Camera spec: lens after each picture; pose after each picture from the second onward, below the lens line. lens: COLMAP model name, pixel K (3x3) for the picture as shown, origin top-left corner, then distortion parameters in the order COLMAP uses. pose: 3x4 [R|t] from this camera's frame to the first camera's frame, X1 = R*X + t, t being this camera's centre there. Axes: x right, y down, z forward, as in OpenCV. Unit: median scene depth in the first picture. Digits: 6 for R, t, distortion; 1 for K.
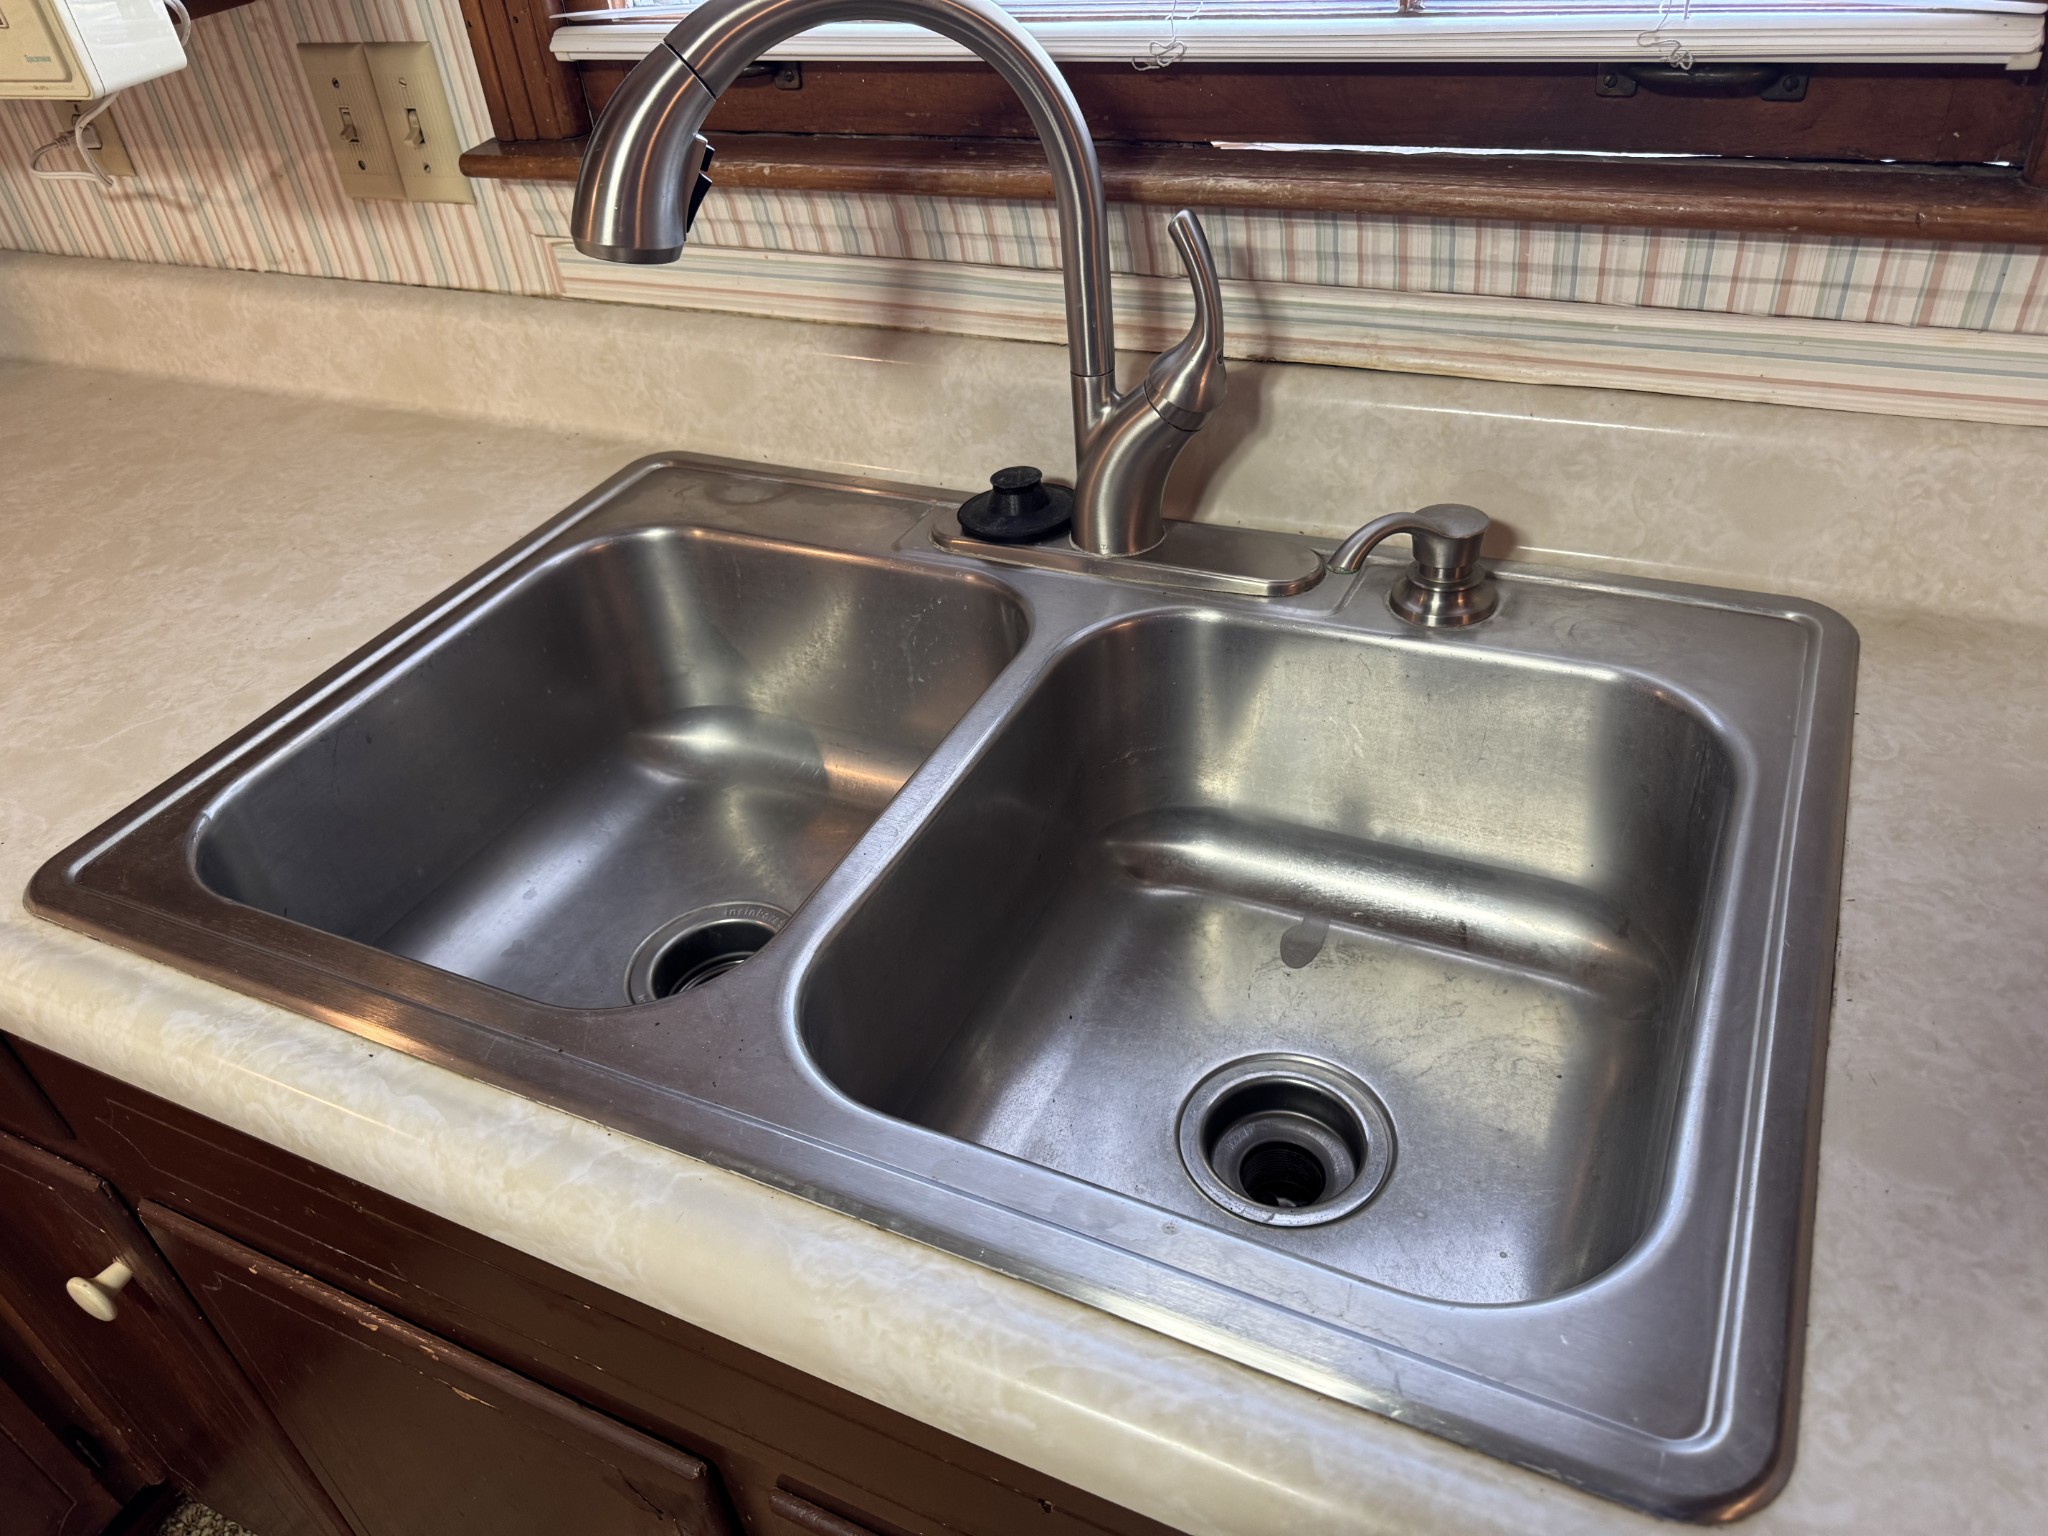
lens RADIAL K [[1450.4, 0, 1027.8], [0, 1450.4, 780.9], [0, 0, 1]] dist [0.023078, -0.023258]
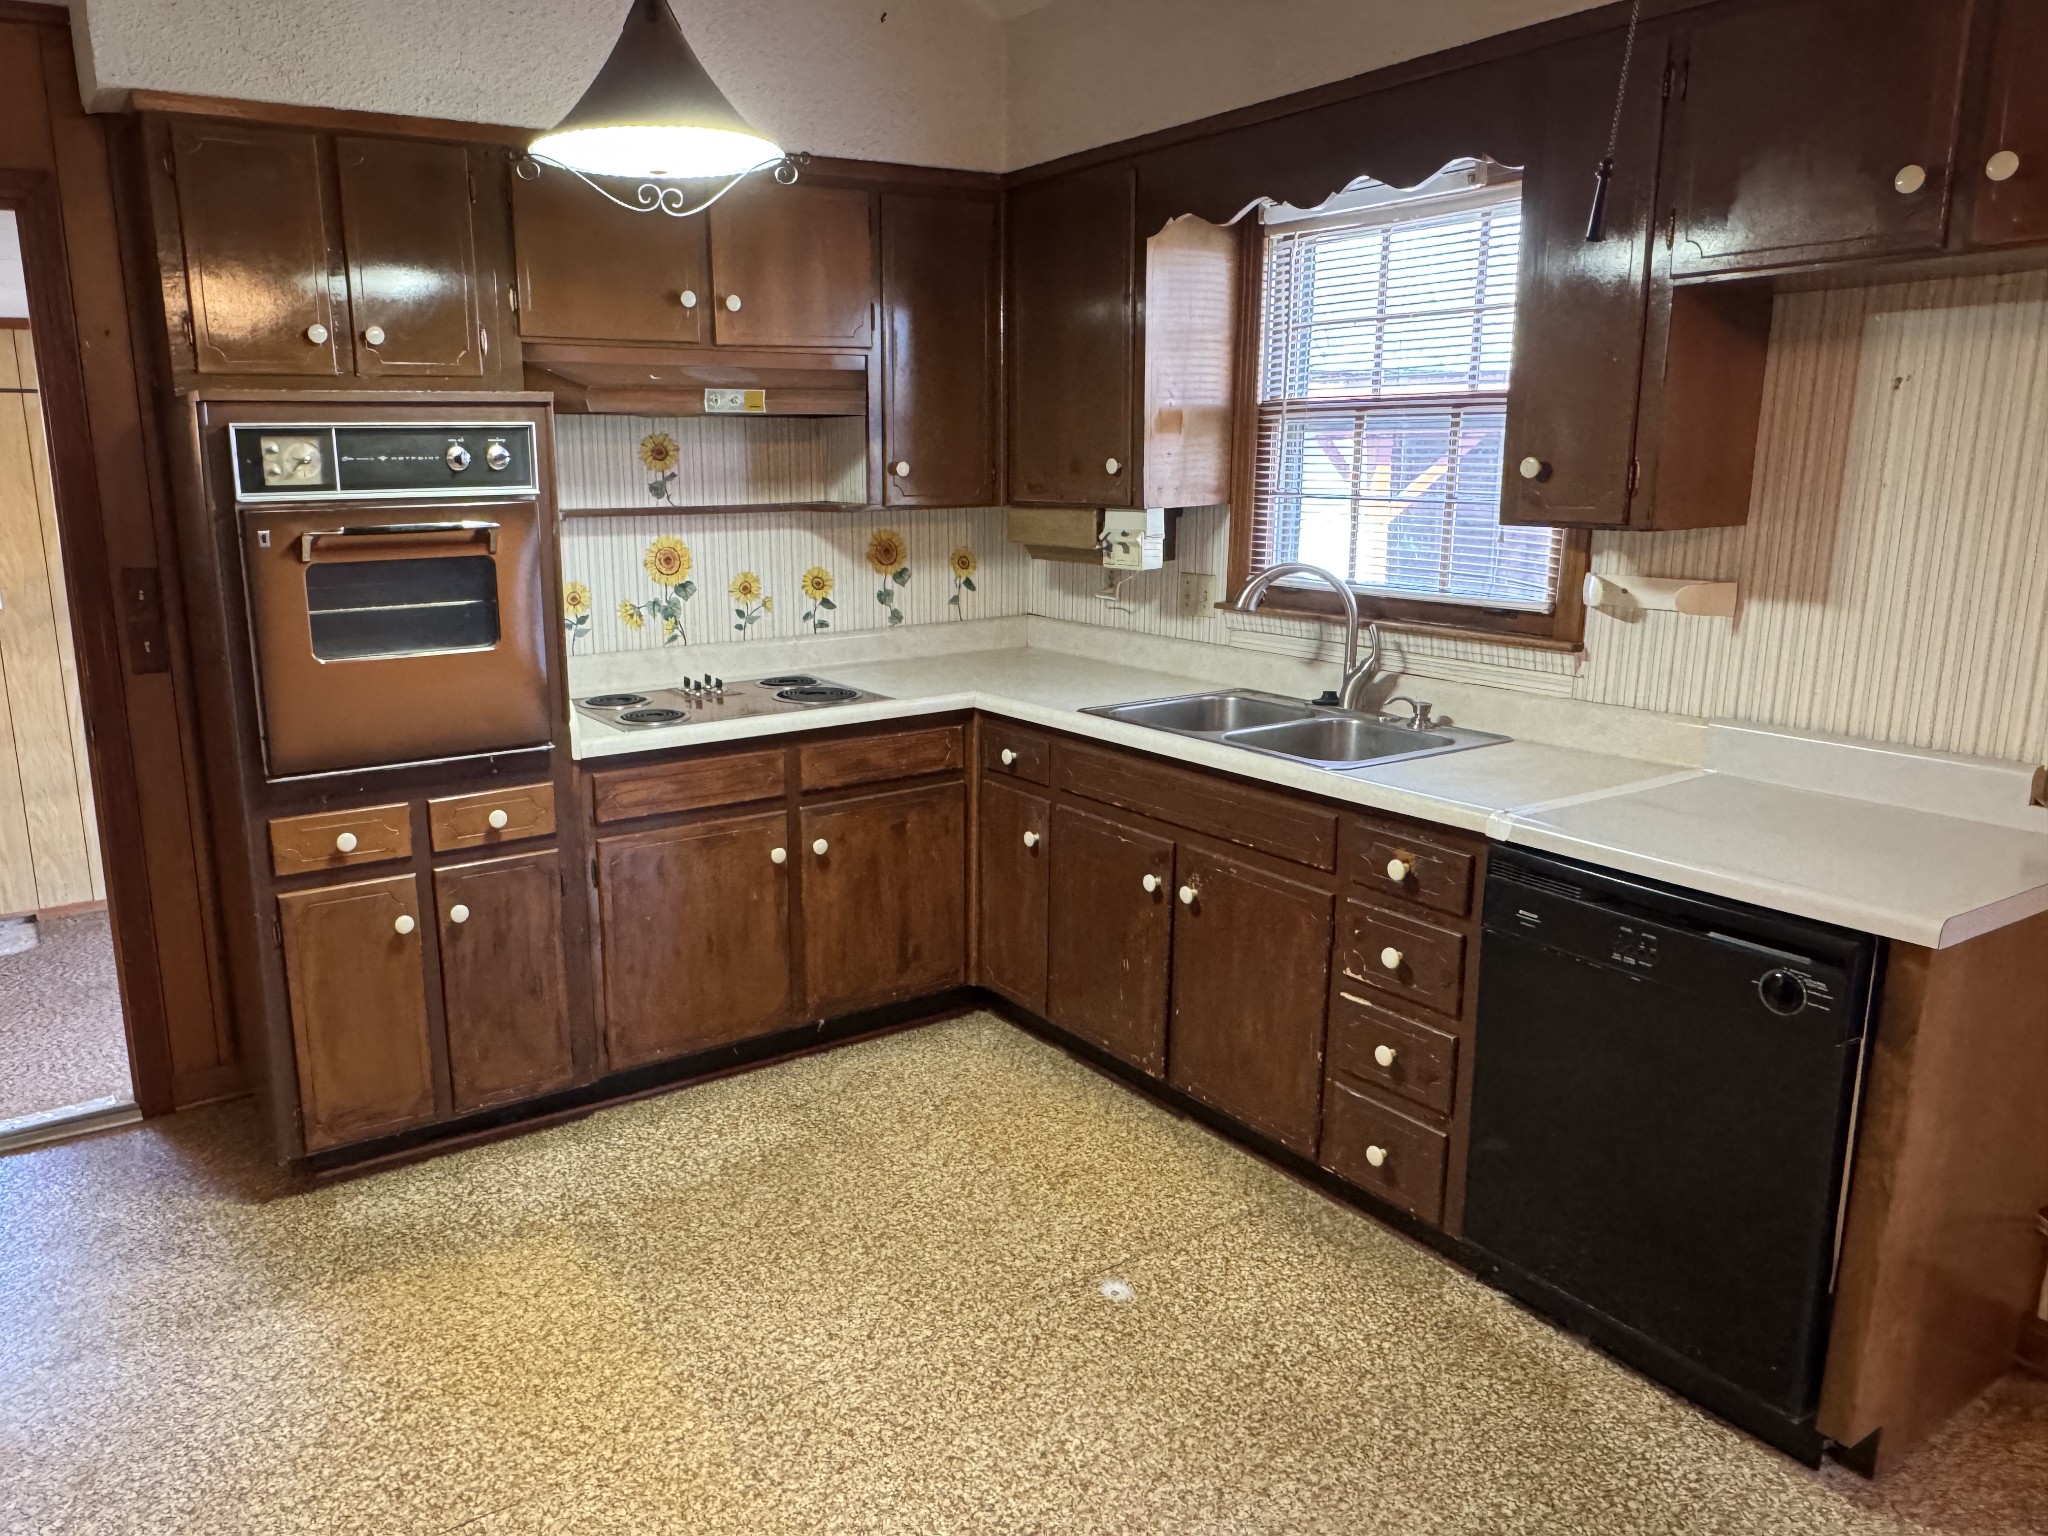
lens RADIAL K [[1450.4, 0, 1018.0], [0, 1450.4, 774.1], [0, 0, 1]] dist [0.023078, -0.023258]
pose [[0.874607, 0.195005, -0.443887, 0.961944], [-0.356532, 0.879119, -0.316281, 1.400036], [0.328553, 0.434882, 0.838410, -2.220348]]
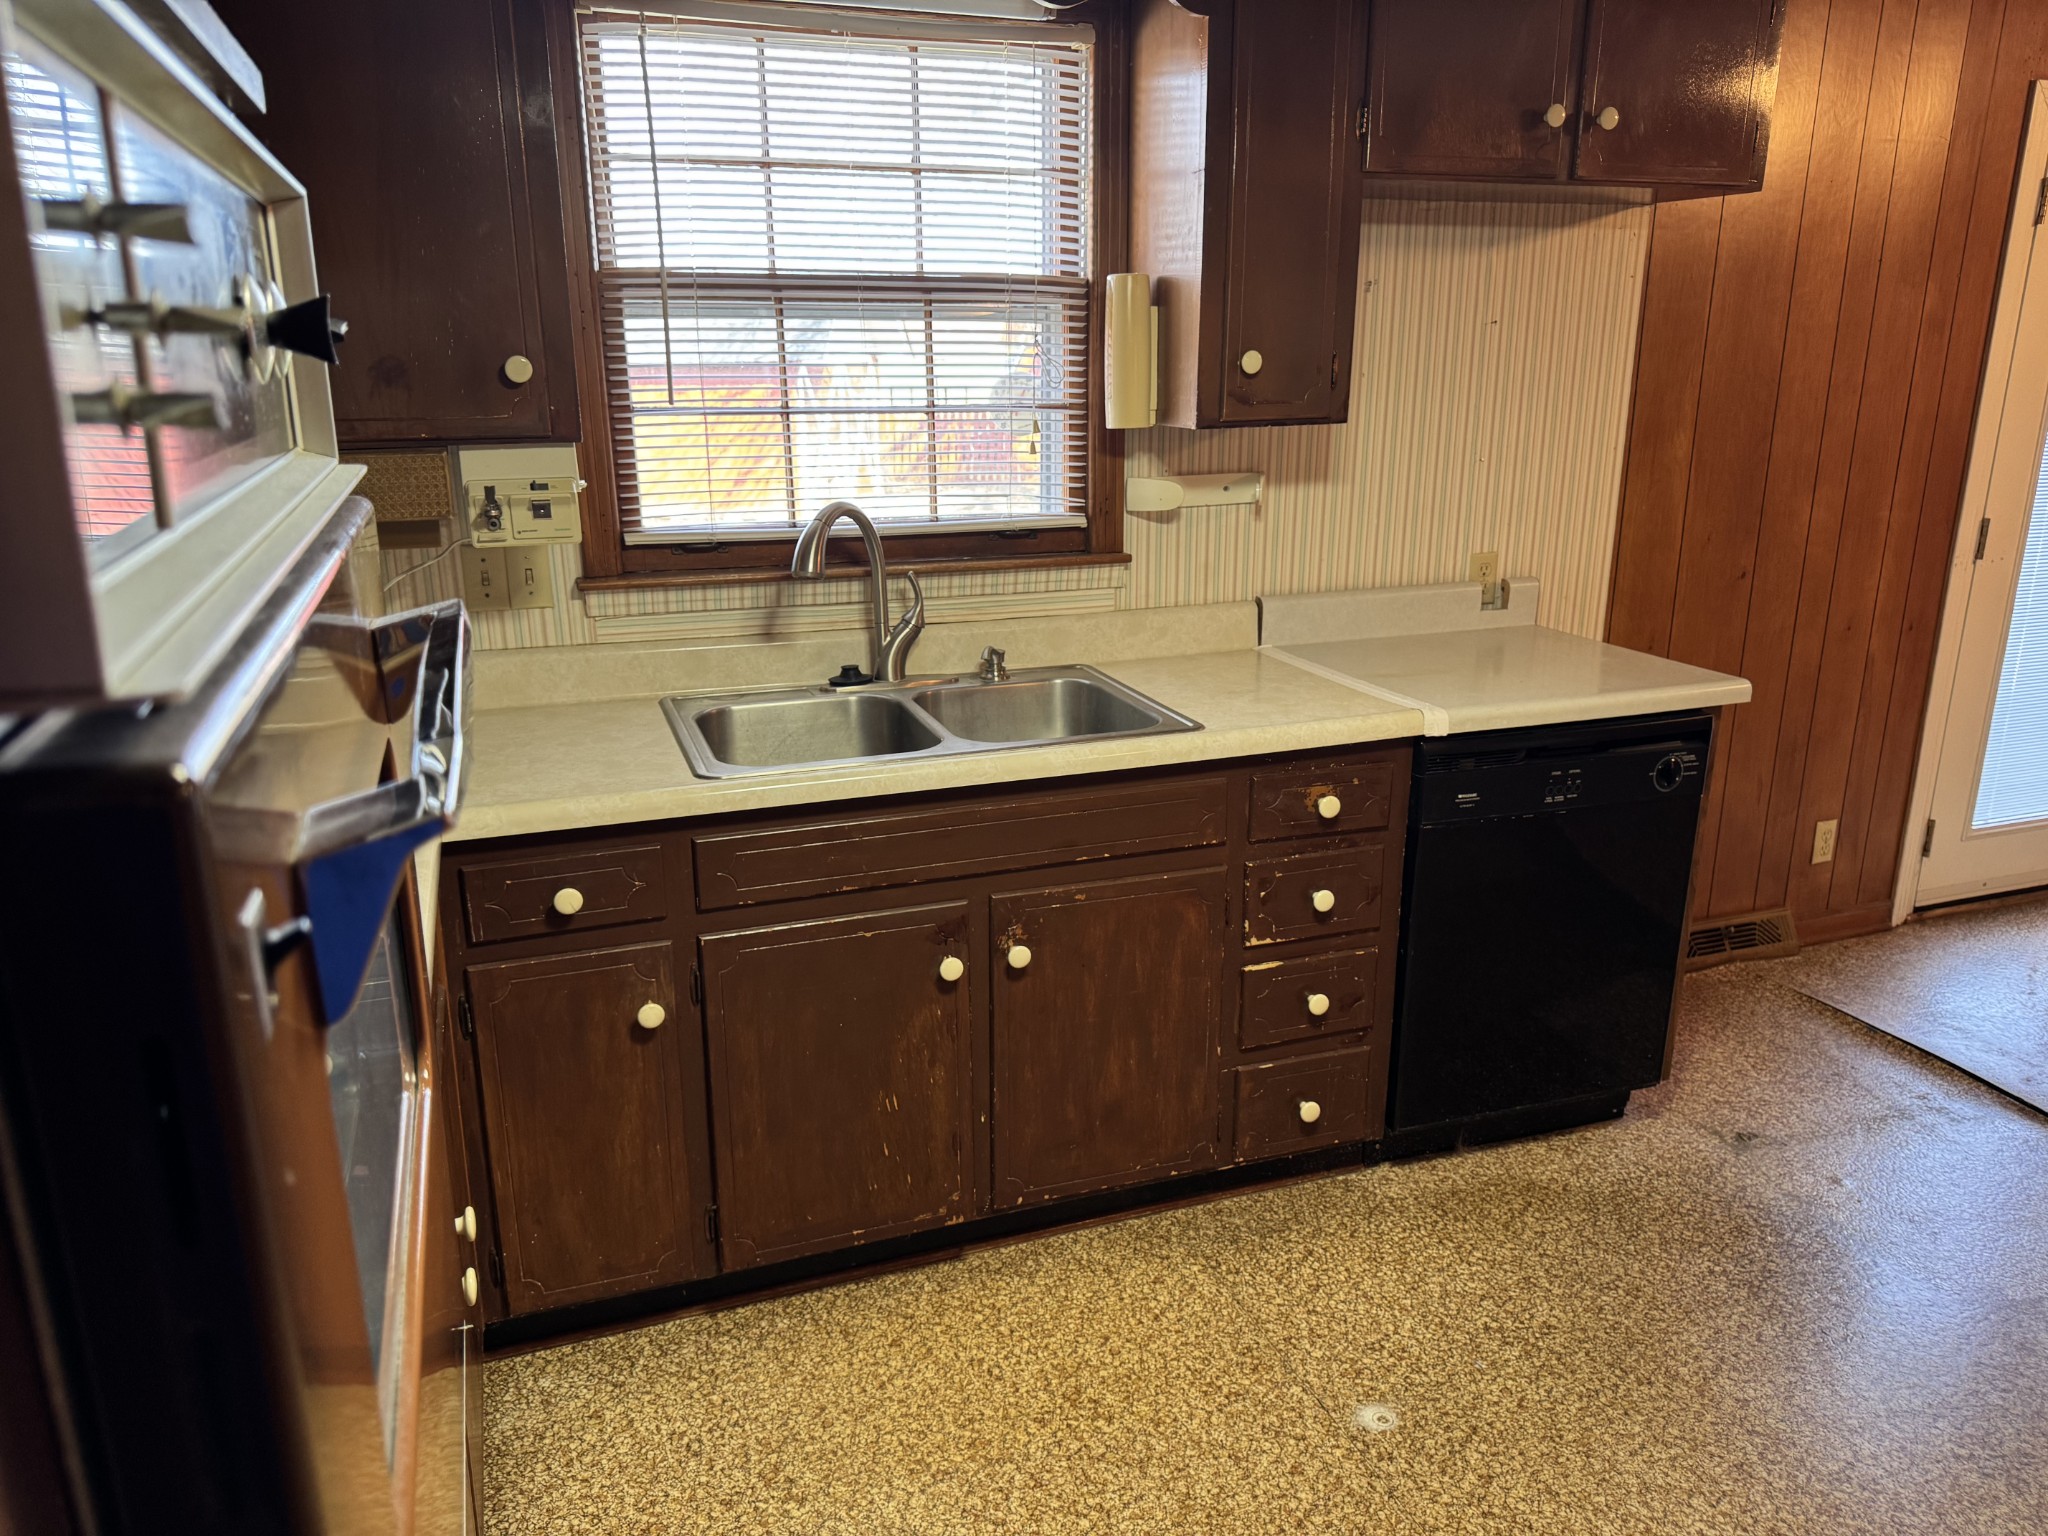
lens RADIAL K [[1433.5, 0, 1035.3], [0, 1433.5, 772.2], [0, 0, 1]] dist [0.085231, -0.009389]
pose [[0.687000, -0.111898, 0.717990, -1.781823], [0.391520, 0.889388, -0.236011, 0.769562], [-0.612162, 0.443247, 0.654820, -0.955827]]
